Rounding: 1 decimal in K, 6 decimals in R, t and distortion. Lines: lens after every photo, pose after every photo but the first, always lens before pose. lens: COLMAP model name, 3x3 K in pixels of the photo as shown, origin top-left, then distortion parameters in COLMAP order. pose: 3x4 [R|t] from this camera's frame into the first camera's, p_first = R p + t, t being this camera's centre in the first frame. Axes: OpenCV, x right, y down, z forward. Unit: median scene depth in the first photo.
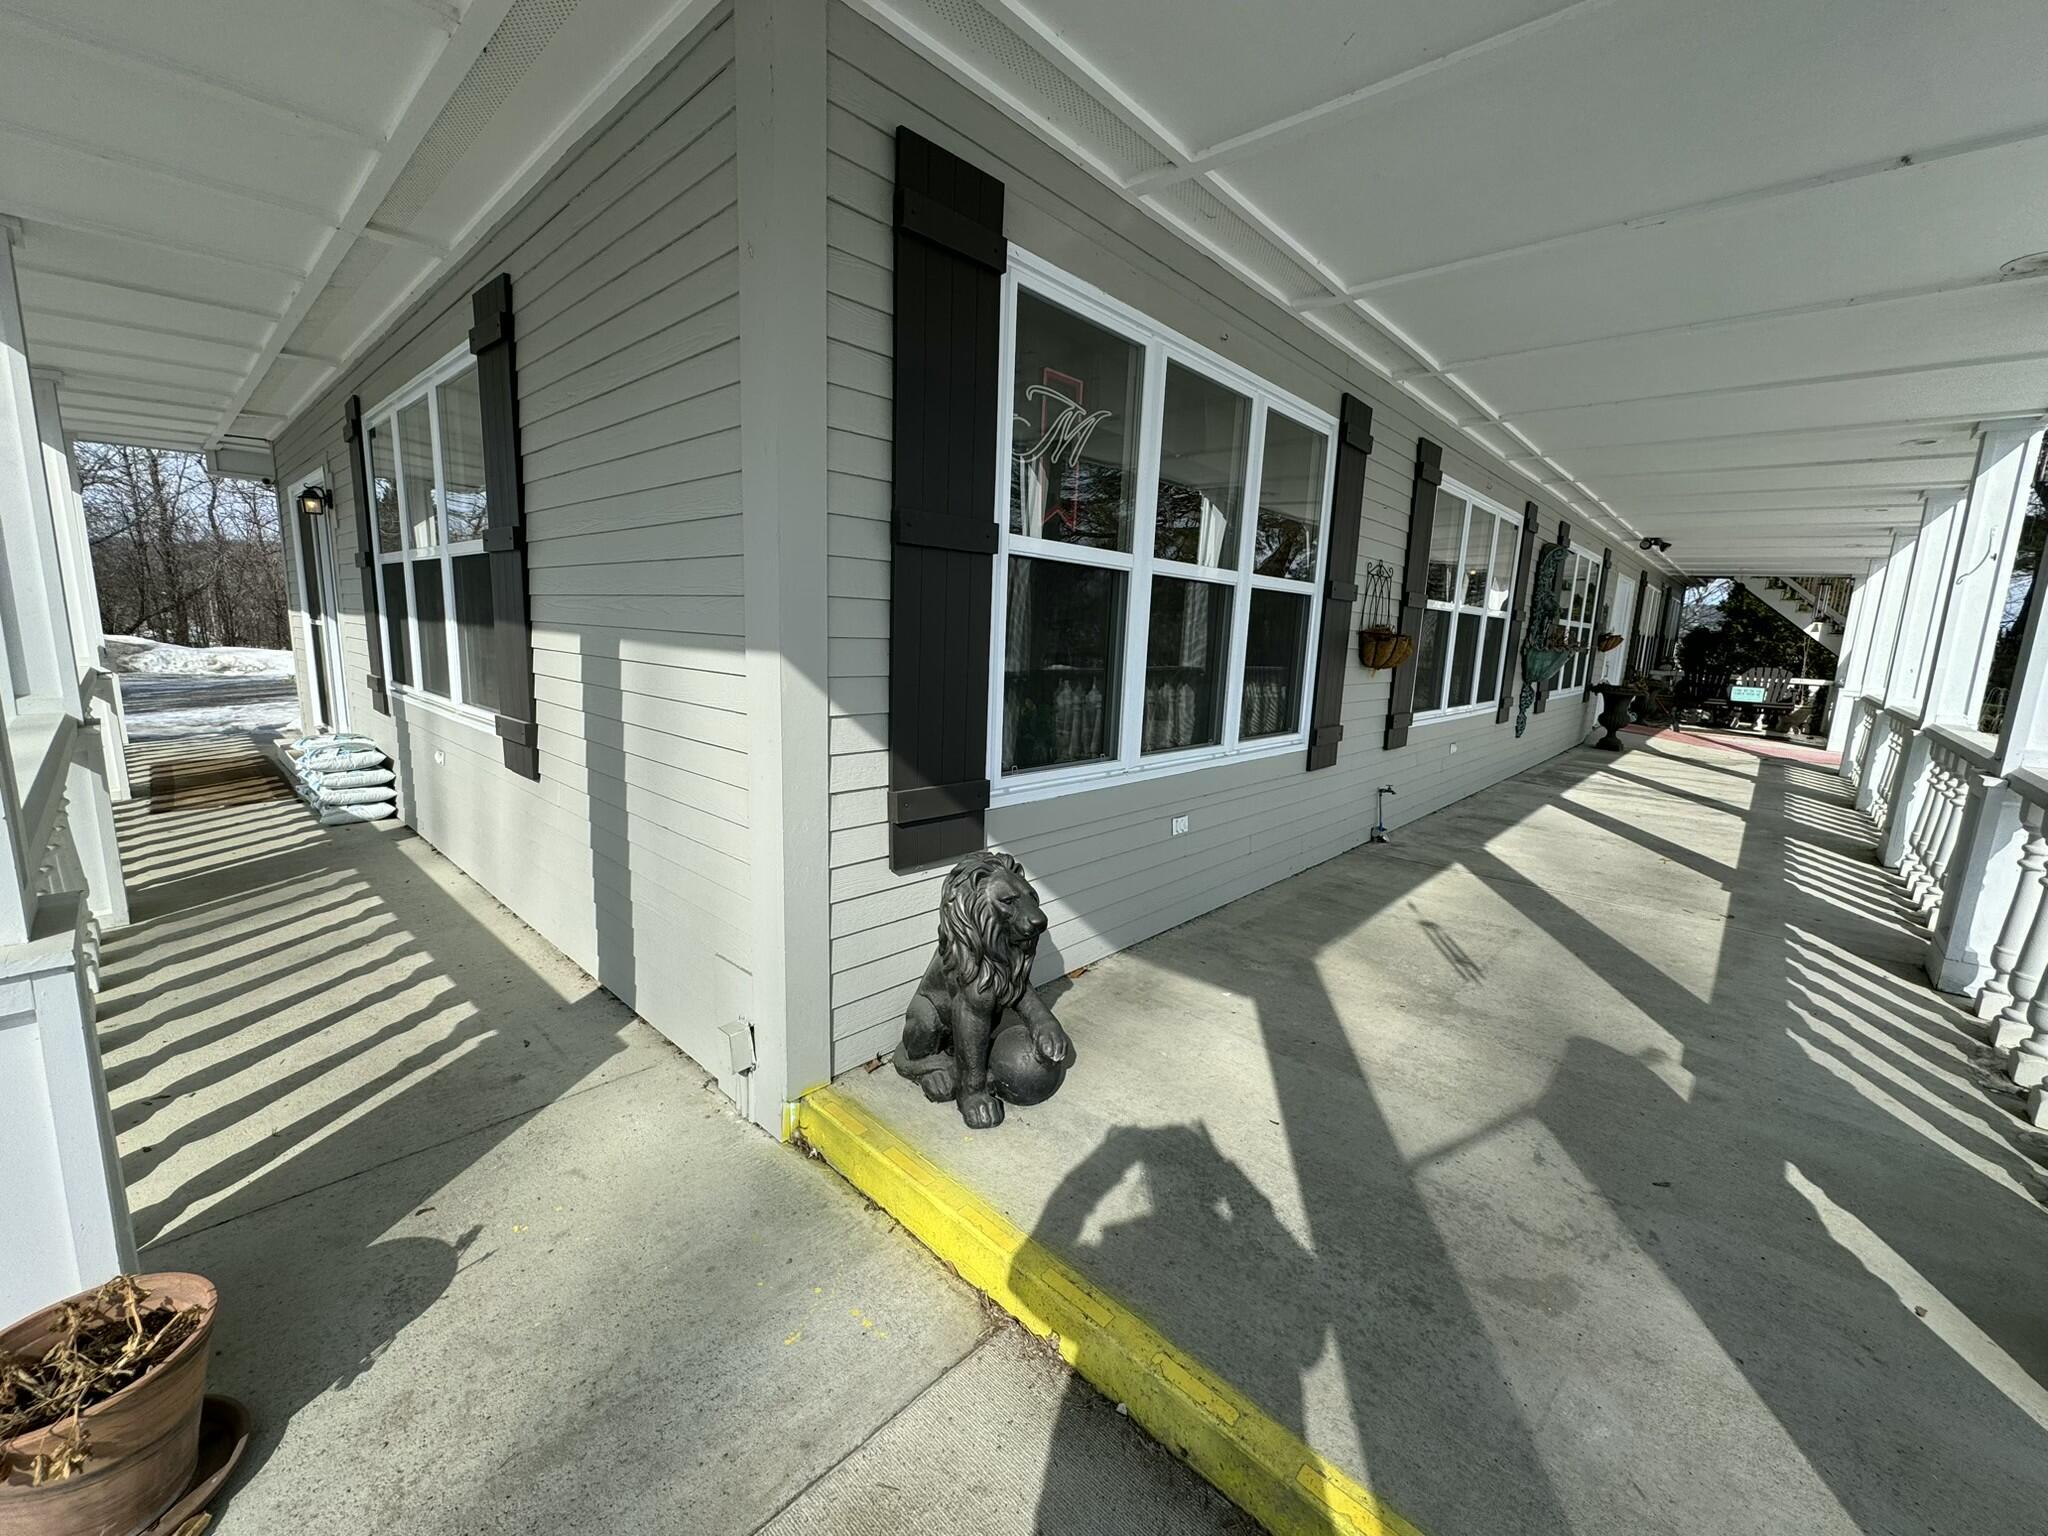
lens RADIAL K [[809.5, 0, 1021.0], [0, 809.5, 763.2], [0, 0, 1]] dist [-0.000461, 0.000326]
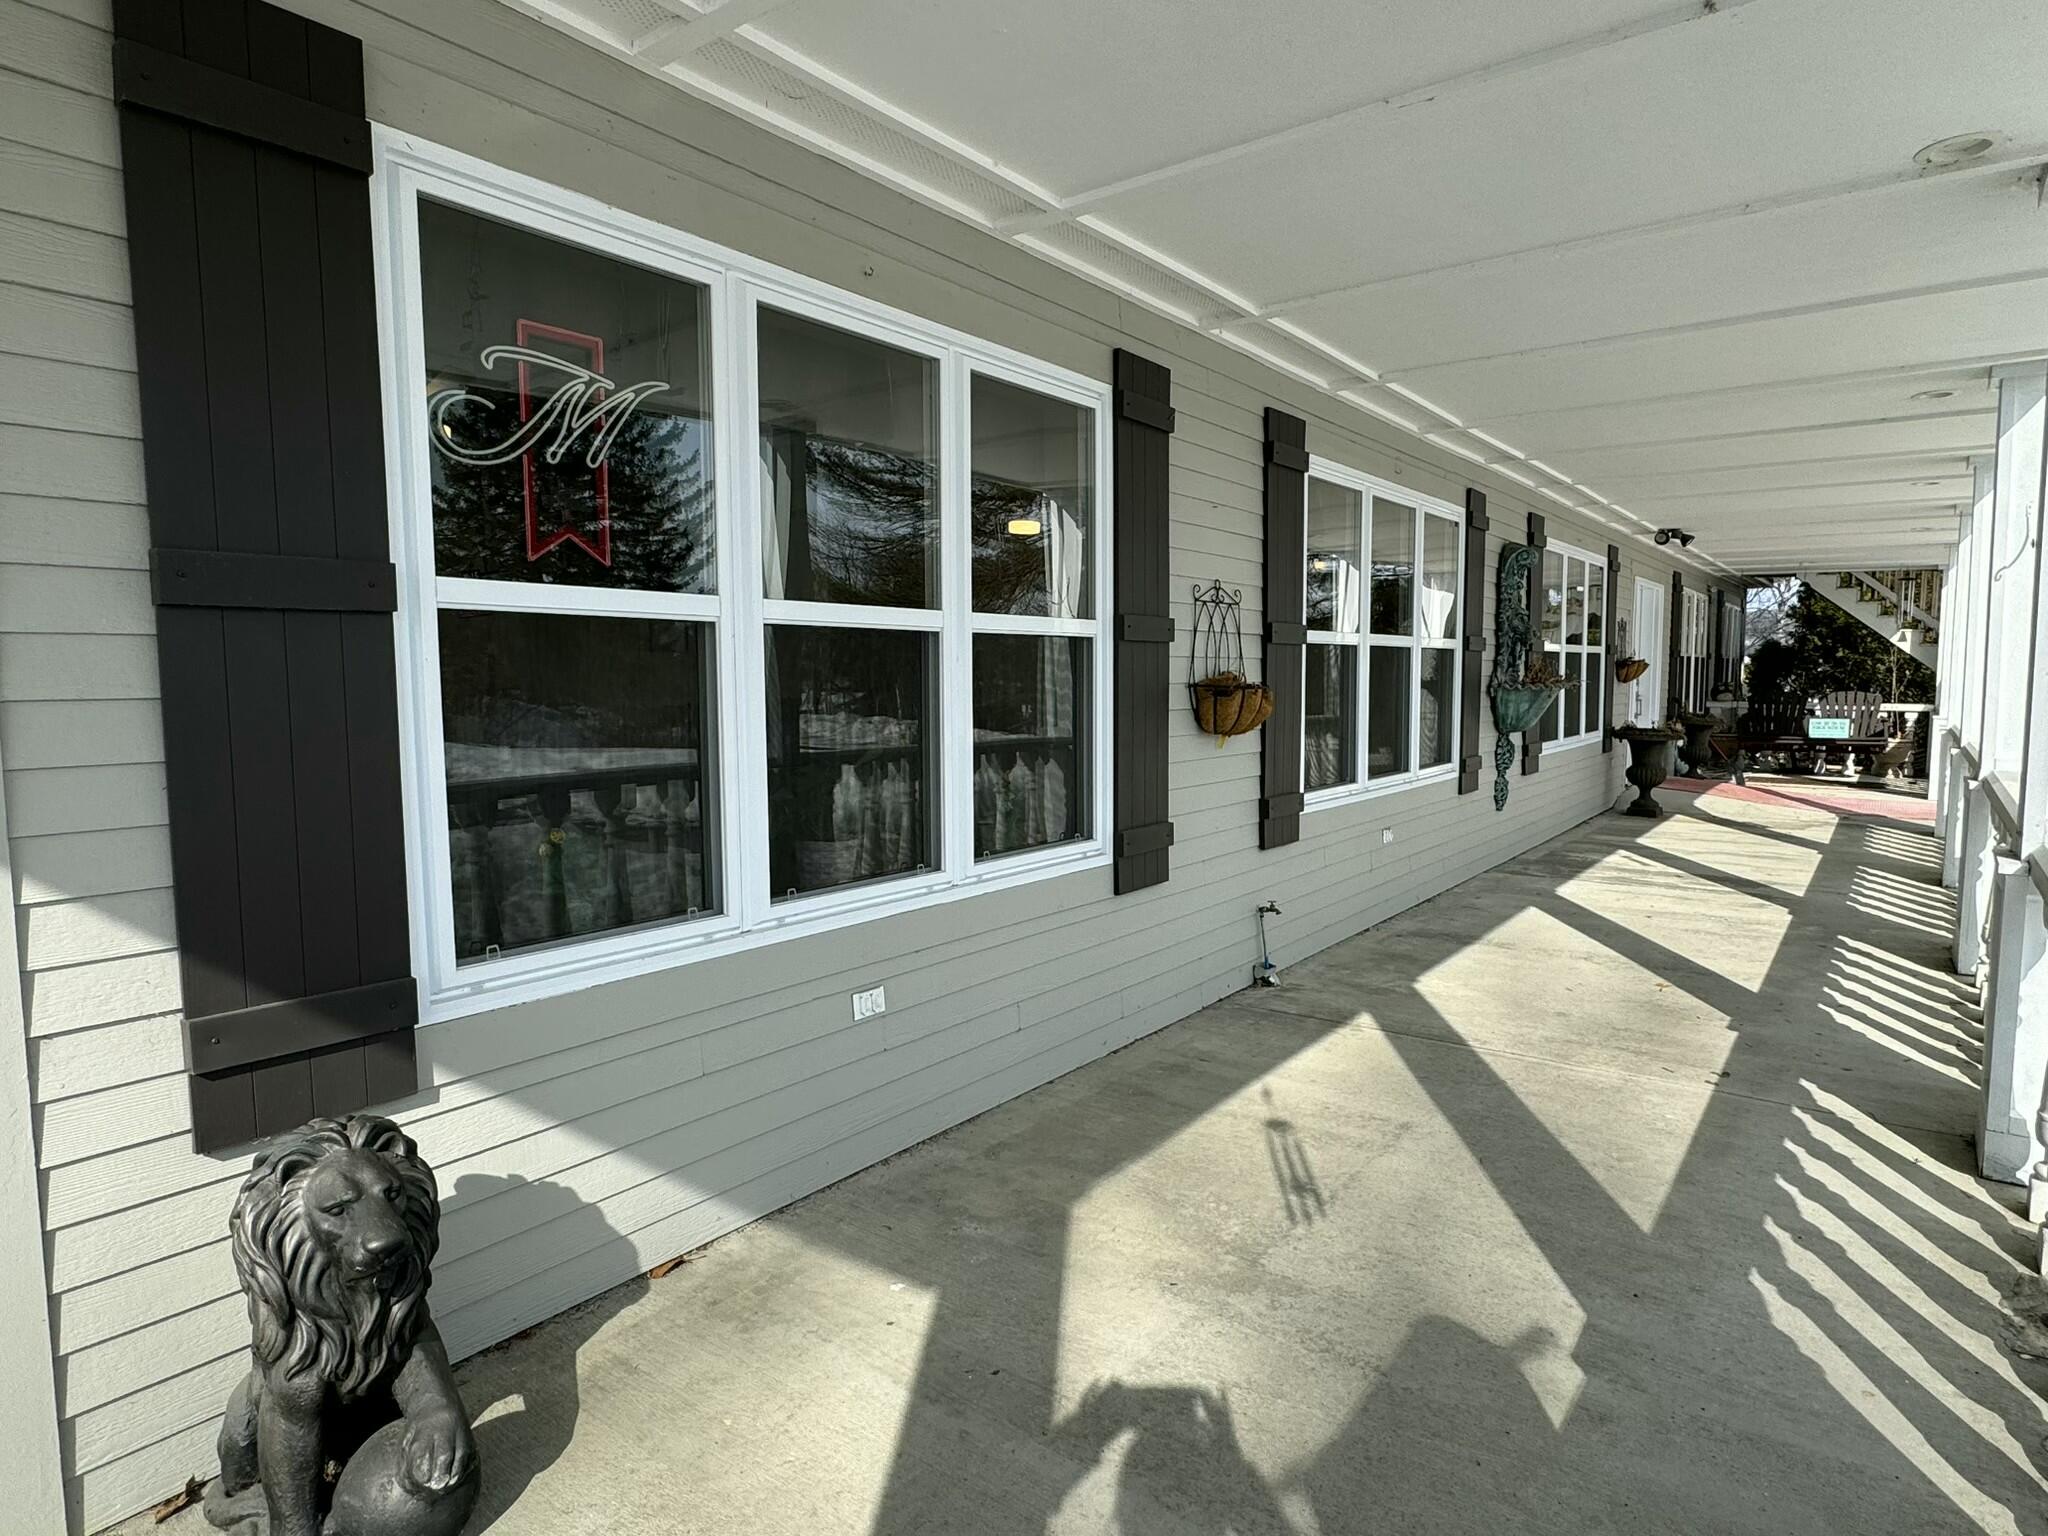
lens RADIAL K [[1124.2, 0, 1028.5], [0, 1124.2, 766.7], [0, 0, 1]] dist [0.000530, -0.000791]
pose [[0.995616, -0.052320, 0.077538, 0.265234], [0.058579, 0.995009, -0.080782, -0.030756], [-0.072925, 0.084970, 0.993711, 0.088627]]
